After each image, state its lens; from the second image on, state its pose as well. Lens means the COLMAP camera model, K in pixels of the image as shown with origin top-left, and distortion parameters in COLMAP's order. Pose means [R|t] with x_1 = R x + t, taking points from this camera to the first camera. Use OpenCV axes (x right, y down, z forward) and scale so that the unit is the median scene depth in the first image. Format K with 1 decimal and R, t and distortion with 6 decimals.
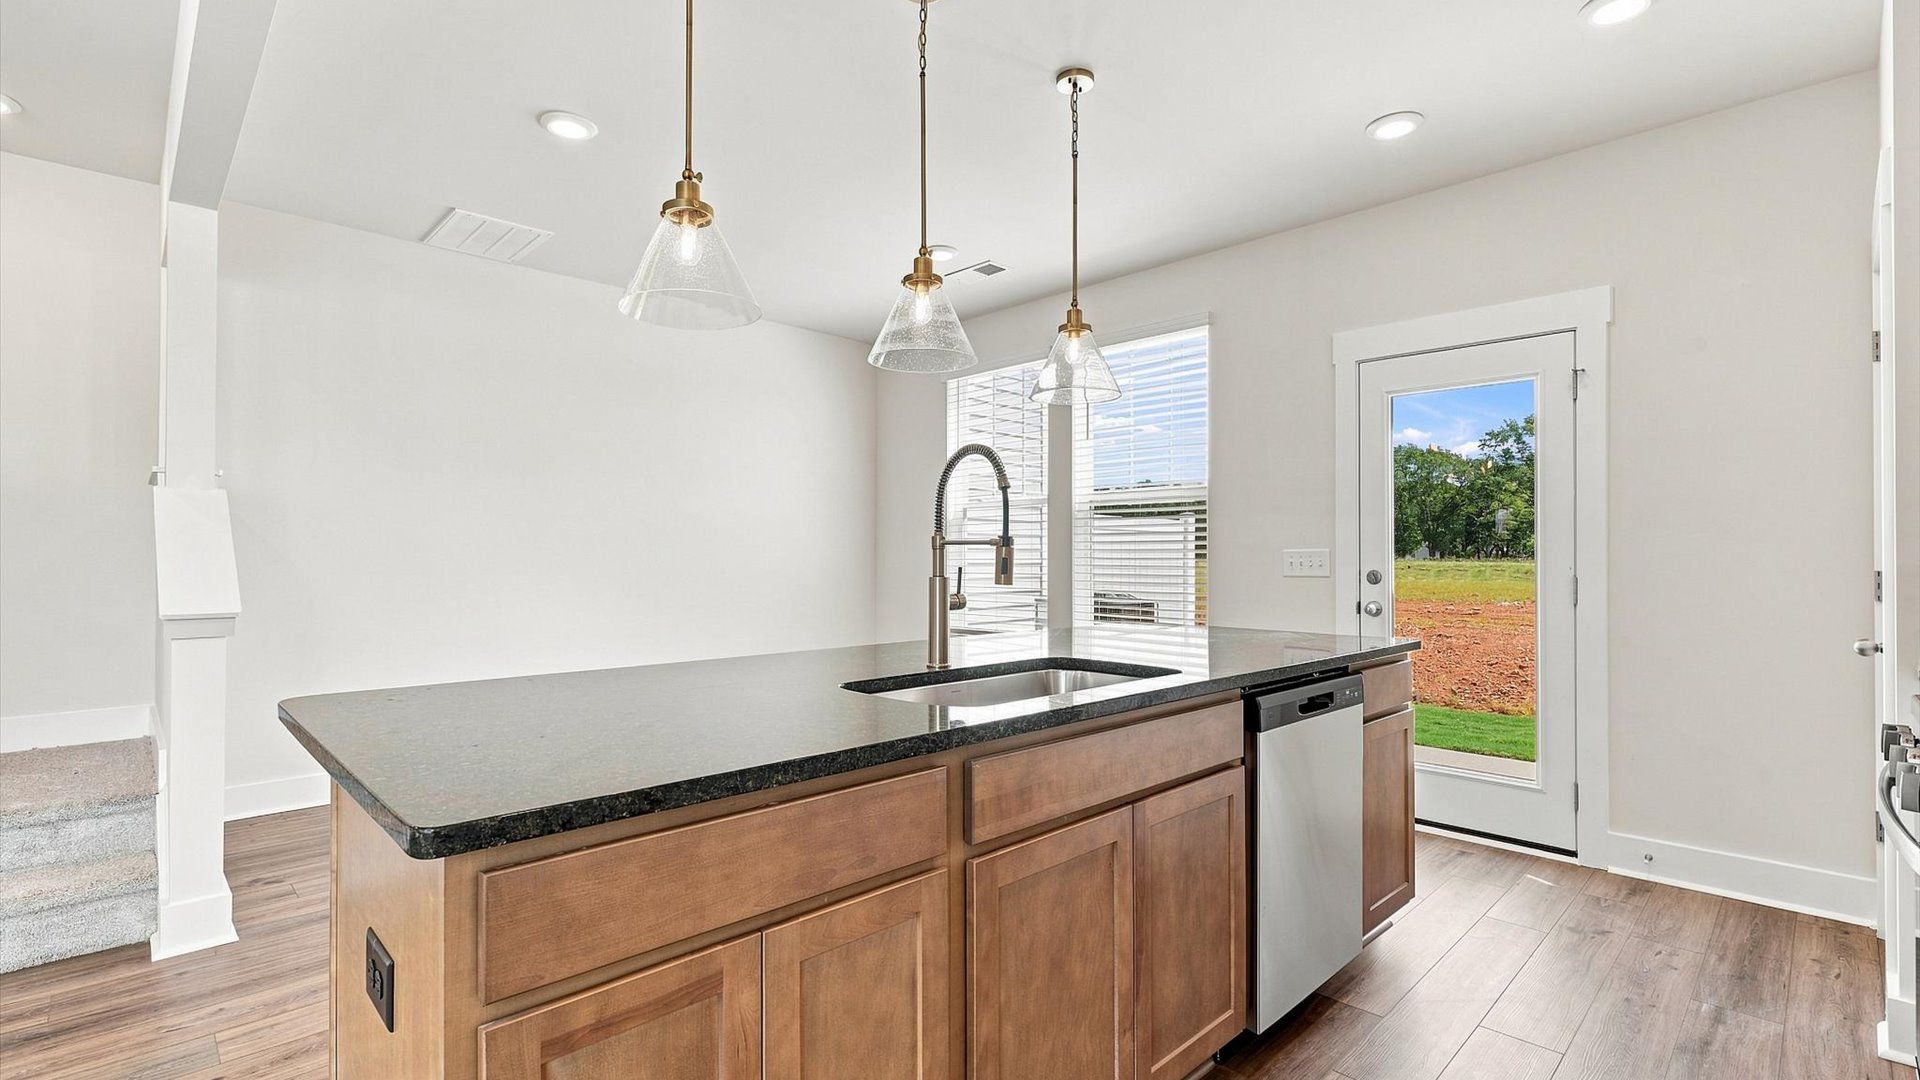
lens RADIAL K [[861.9, 0, 958.4], [0, 861.9, 552.5], [0, 0, 1]] dist [0.001377, -0.001565]
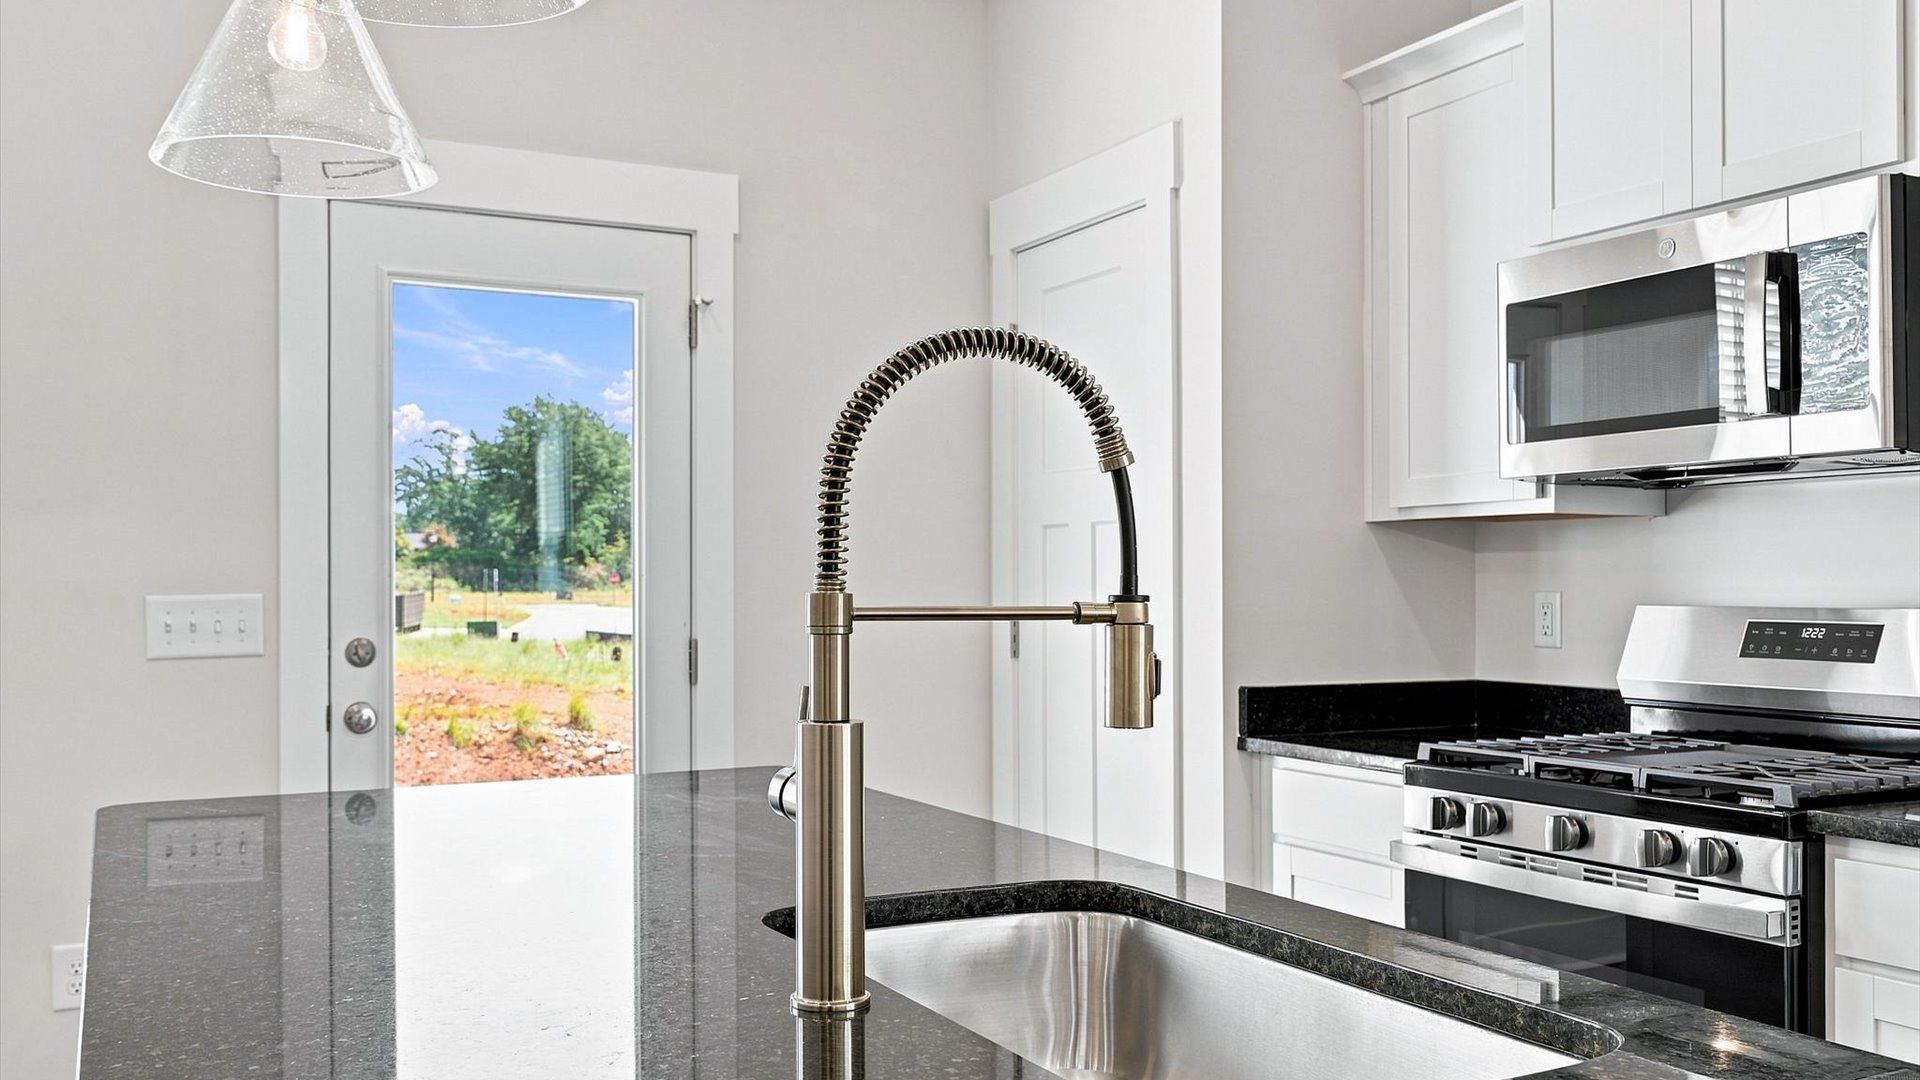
lens RADIAL K [[1667.4, 0, 952.7], [0, 1667.4, 586.5], [0, 0, 1]] dist [-0.005882, 0.004253]
pose [[0.299376, -0.005544, 0.954119, -0.360965], [0.000444, 0.999984, 0.005671, -0.015516], [-0.954135, -0.001274, 0.299373, 0.477684]]
